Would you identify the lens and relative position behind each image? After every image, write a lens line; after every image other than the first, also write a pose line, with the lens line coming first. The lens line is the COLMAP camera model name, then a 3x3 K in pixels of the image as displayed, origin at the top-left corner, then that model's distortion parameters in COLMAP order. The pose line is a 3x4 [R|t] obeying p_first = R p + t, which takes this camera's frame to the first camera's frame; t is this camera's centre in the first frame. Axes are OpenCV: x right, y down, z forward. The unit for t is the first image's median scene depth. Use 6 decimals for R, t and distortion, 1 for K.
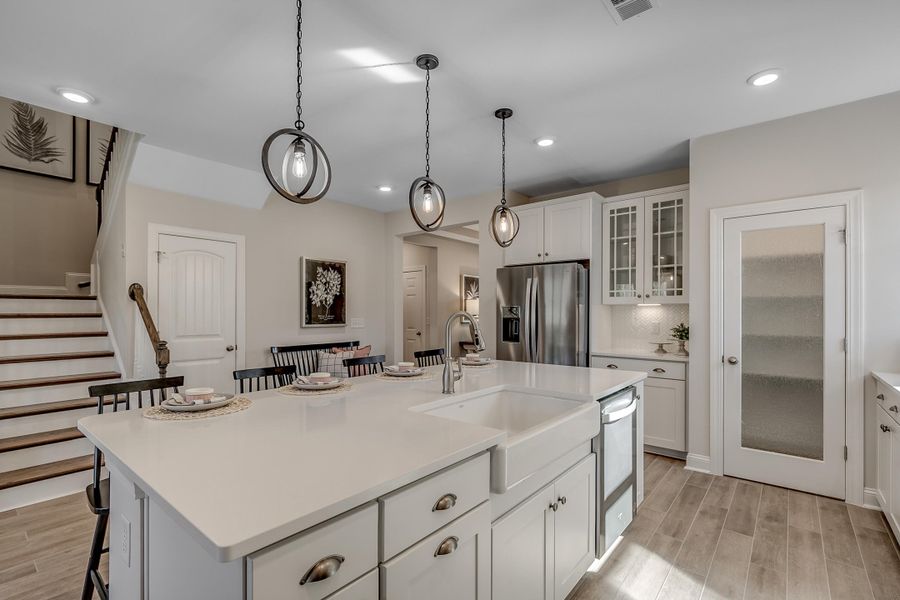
lens RADIAL K [[414.6, 0, 453.5], [0, 414.6, 309.6], [0, 0, 1]] dist [-0.003284, 0.001642]
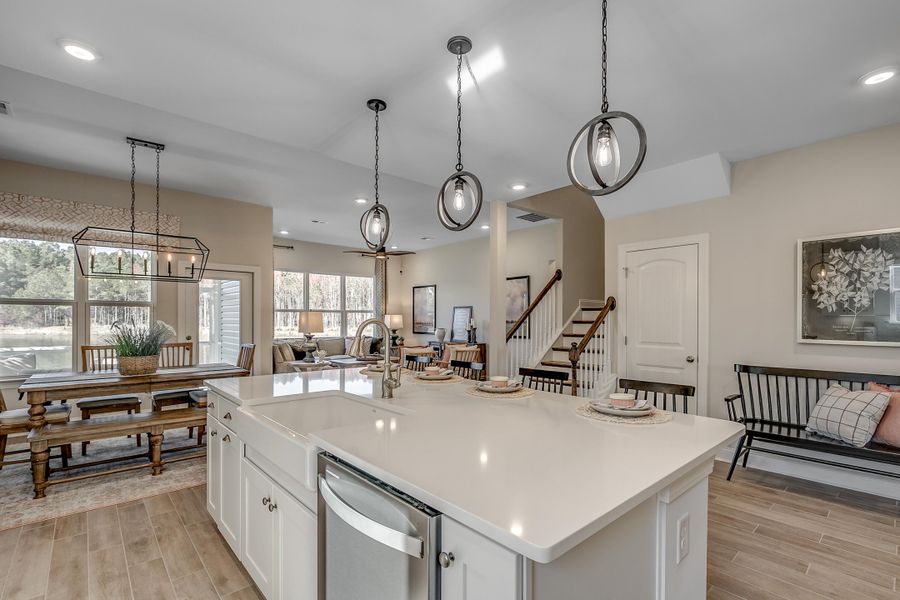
lens RADIAL K [[414.6, 0, 470.0], [0, 414.6, 318.5], [0, 0, 1]] dist [-0.003284, 0.001642]
pose [[-0.137806, -0.000963, -0.990459, 0.451972], [0.004490, 0.999989, -0.001597, 0.001546], [0.990449, -0.004668, -0.137800, 0.648532]]
